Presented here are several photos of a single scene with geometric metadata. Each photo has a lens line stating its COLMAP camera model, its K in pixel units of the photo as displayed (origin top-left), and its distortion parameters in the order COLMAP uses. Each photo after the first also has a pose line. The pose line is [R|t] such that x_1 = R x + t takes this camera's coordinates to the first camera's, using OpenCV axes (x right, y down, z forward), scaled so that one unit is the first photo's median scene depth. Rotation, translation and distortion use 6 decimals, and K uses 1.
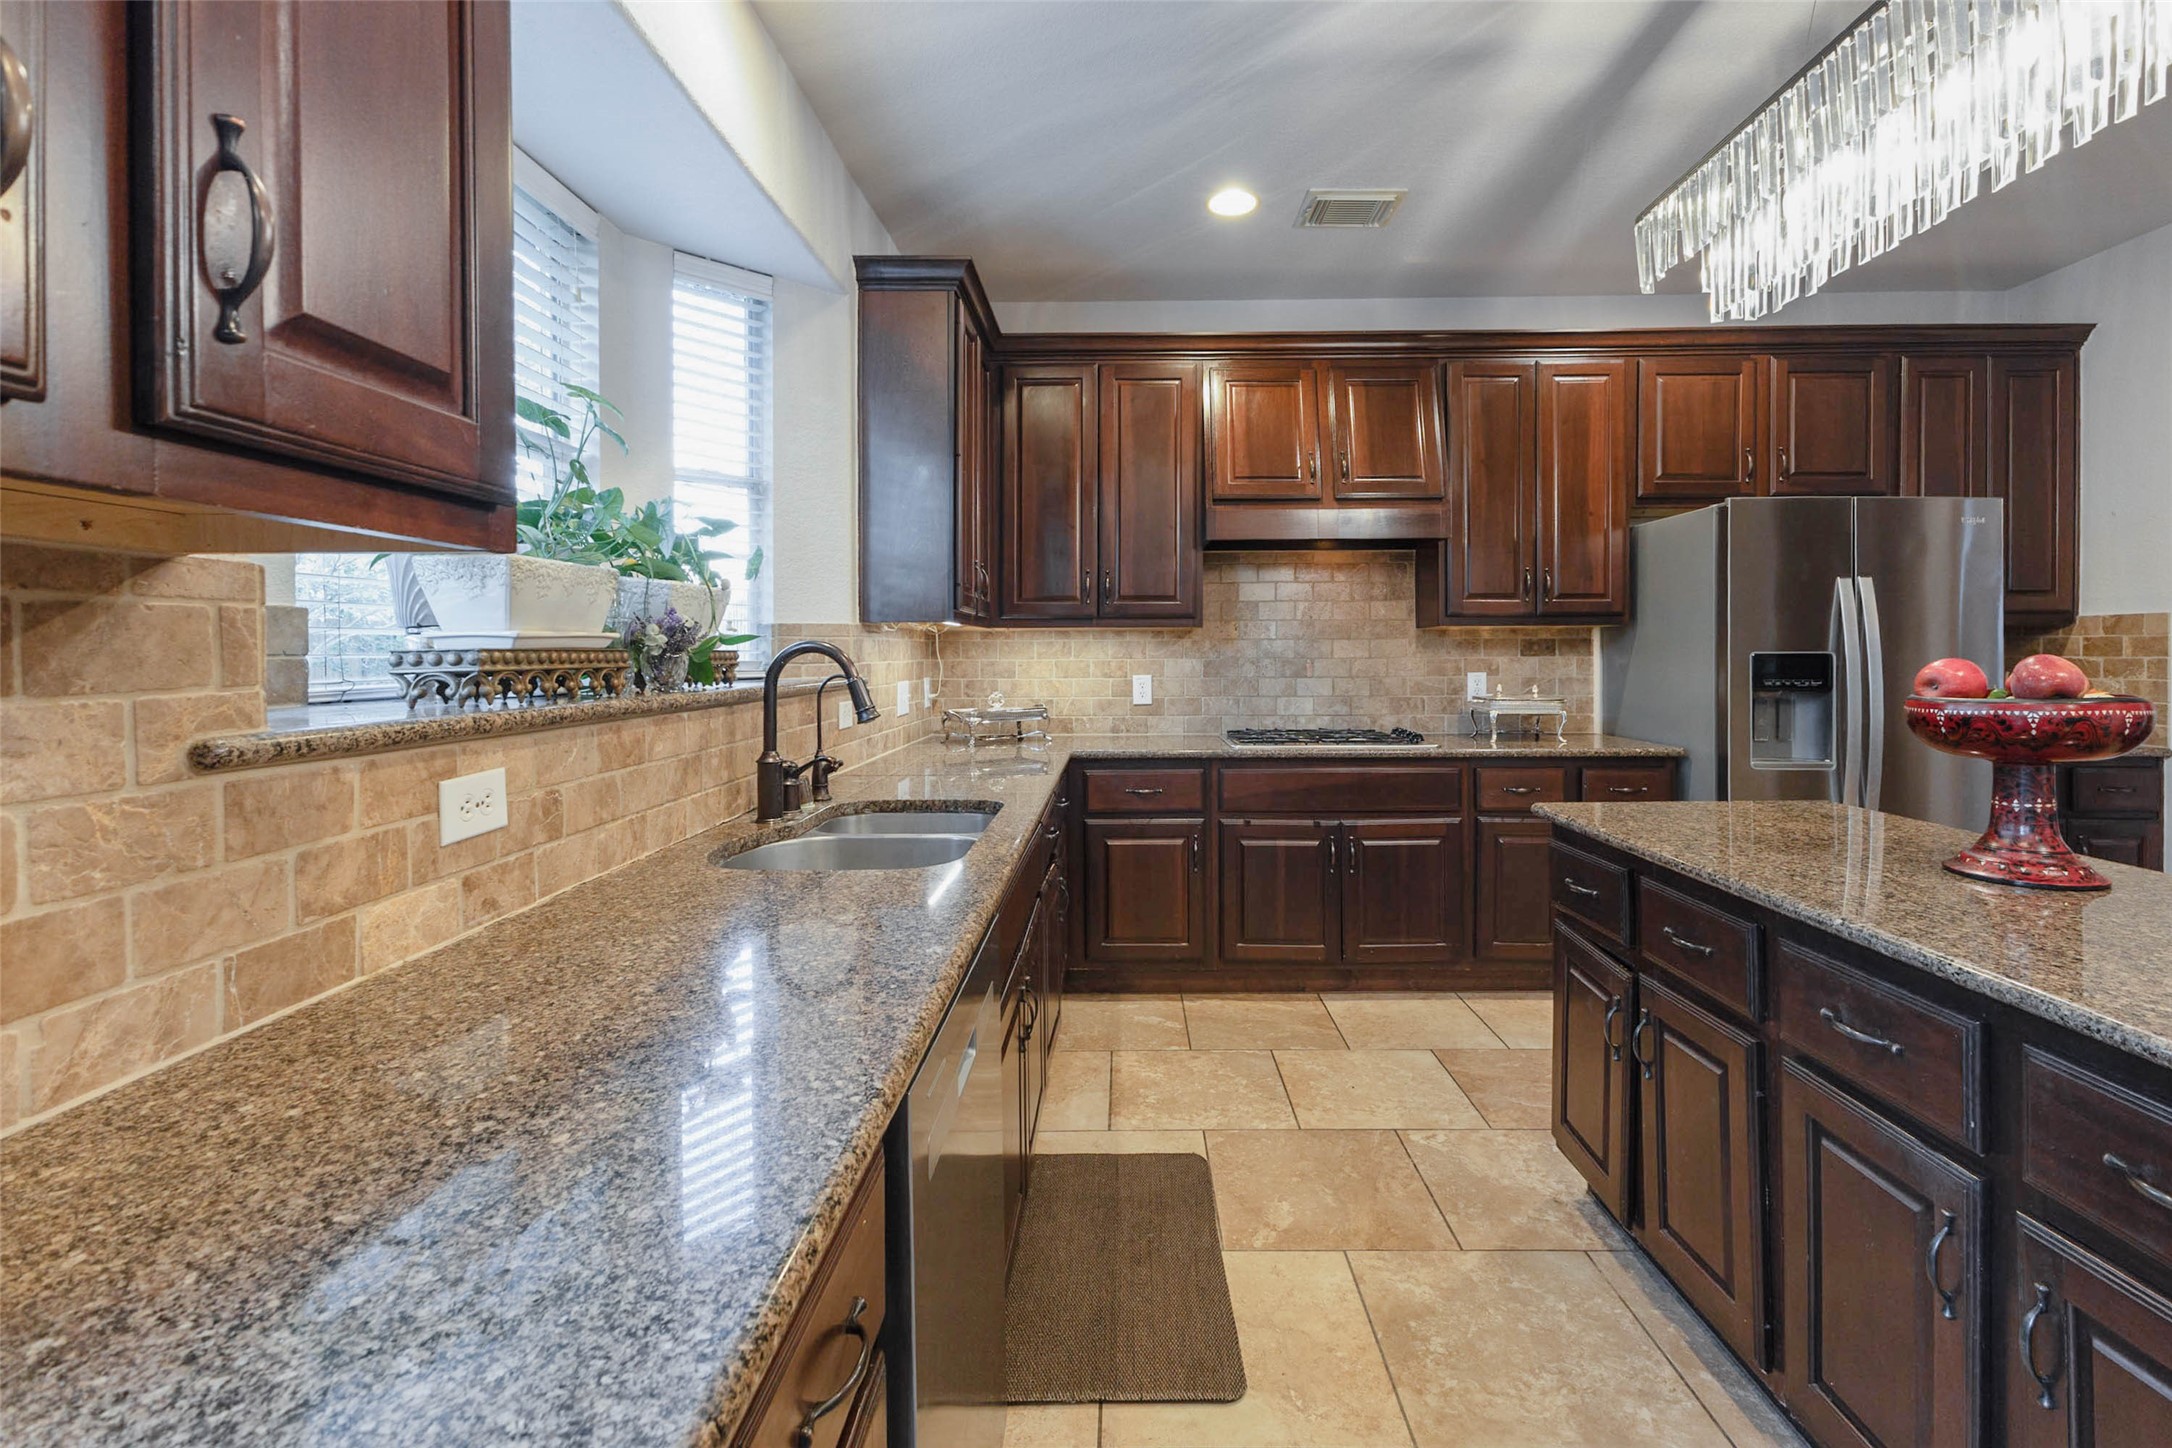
lens RADIAL K [[959.4, 0, 1116.8], [0, 959.4, 652.1], [0, 0, 1]] dist [0.001337, 0.000016]
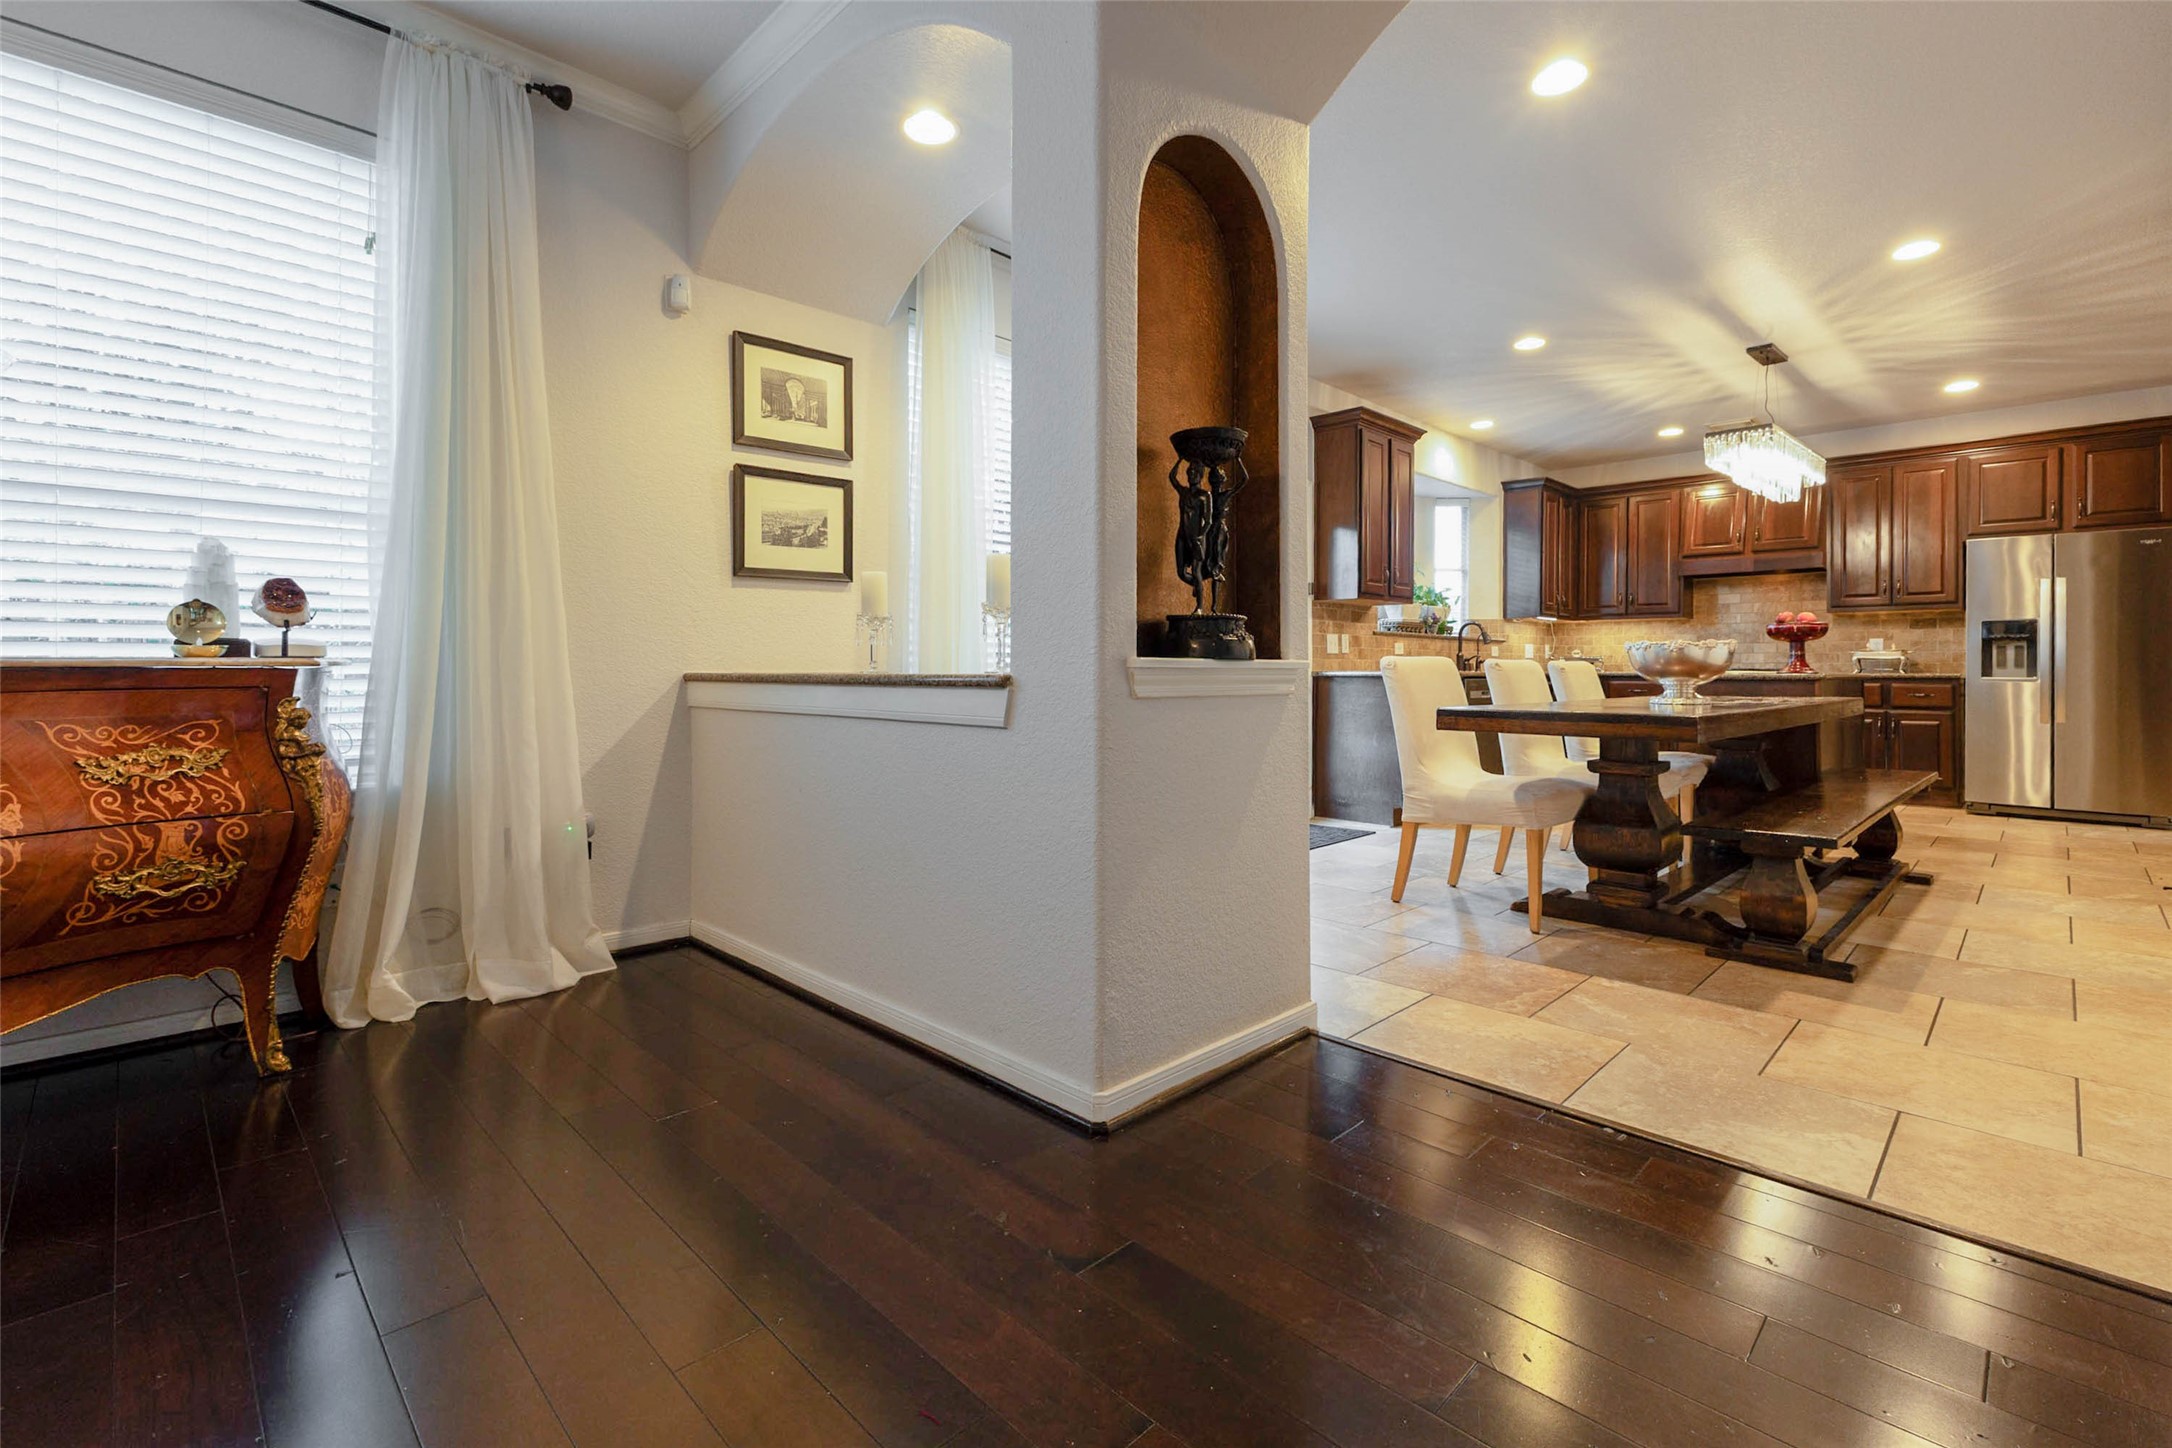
lens RADIAL K [[960.0, 0, 1081.0], [0, 960.0, 671.7], [0, 0, 1]] dist [0.002594, 0.000048]
pose [[0.702141, 0.006987, -0.712004, 0.683870], [-0.008221, 0.999965, 0.001705, 0.102839], [0.711991, 0.004656, 0.702173, -1.443100]]
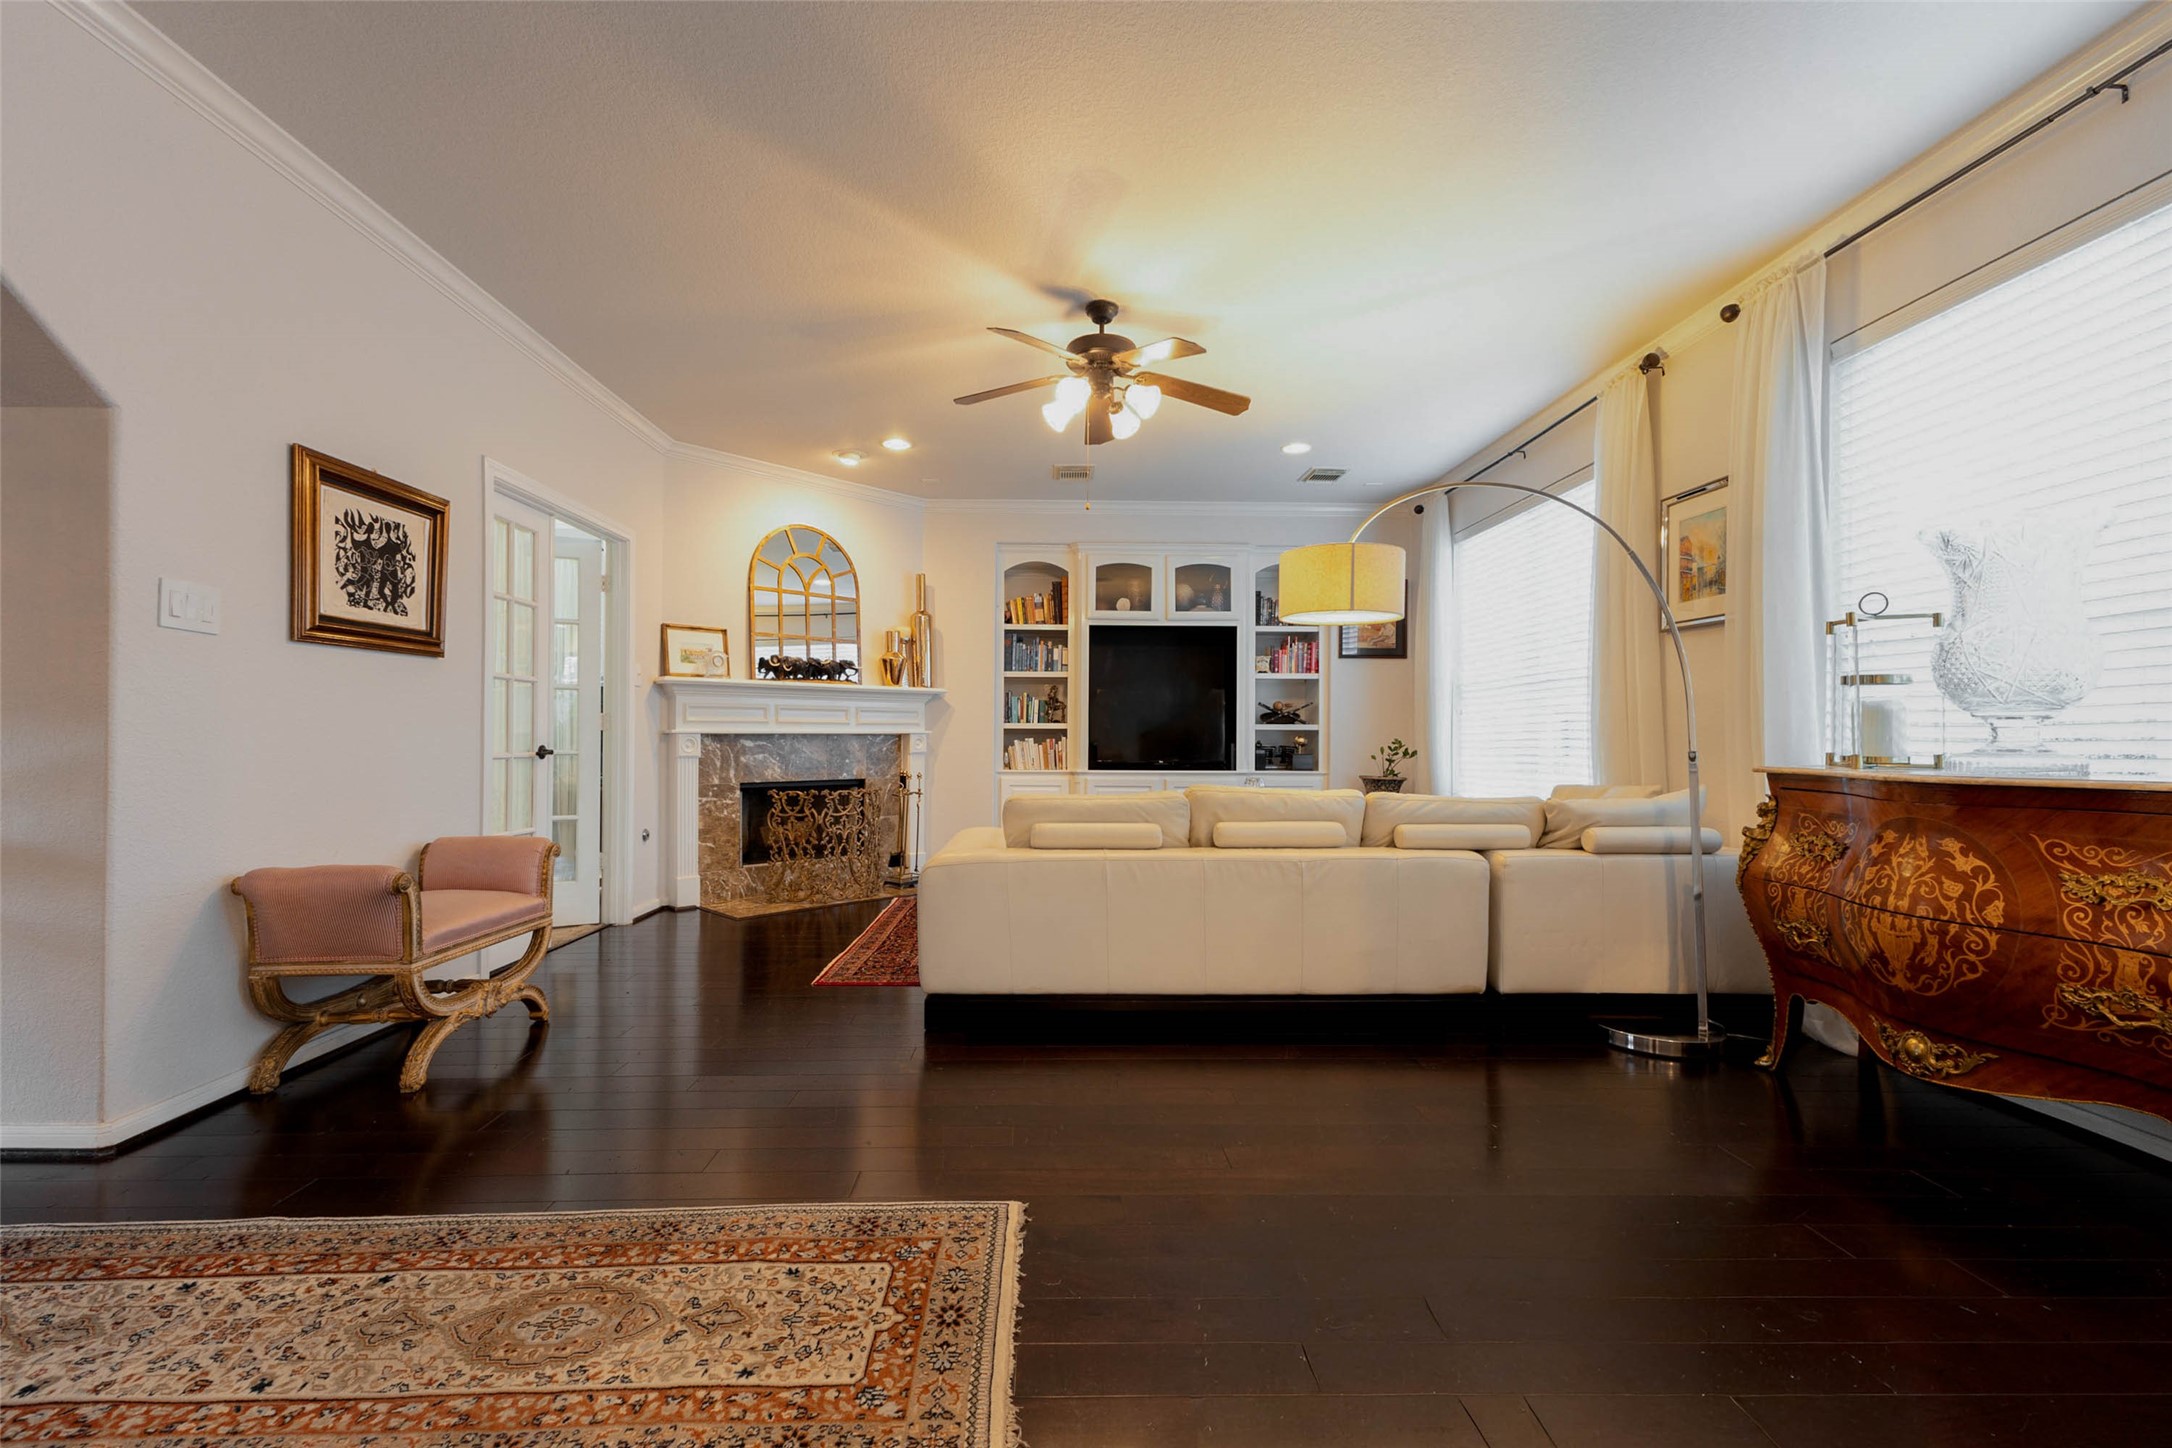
lens RADIAL K [[950.4, 0, 1086.0], [0, 950.4, 724.0], [0, 0, 1]] dist [0.013240, -0.000612]
pose [[-0.999091, -0.002709, -0.042534, 0.505683], [-0.002207, 0.999927, -0.011856, 0.071962], [0.042563, -0.011751, -0.999025, -0.841174]]
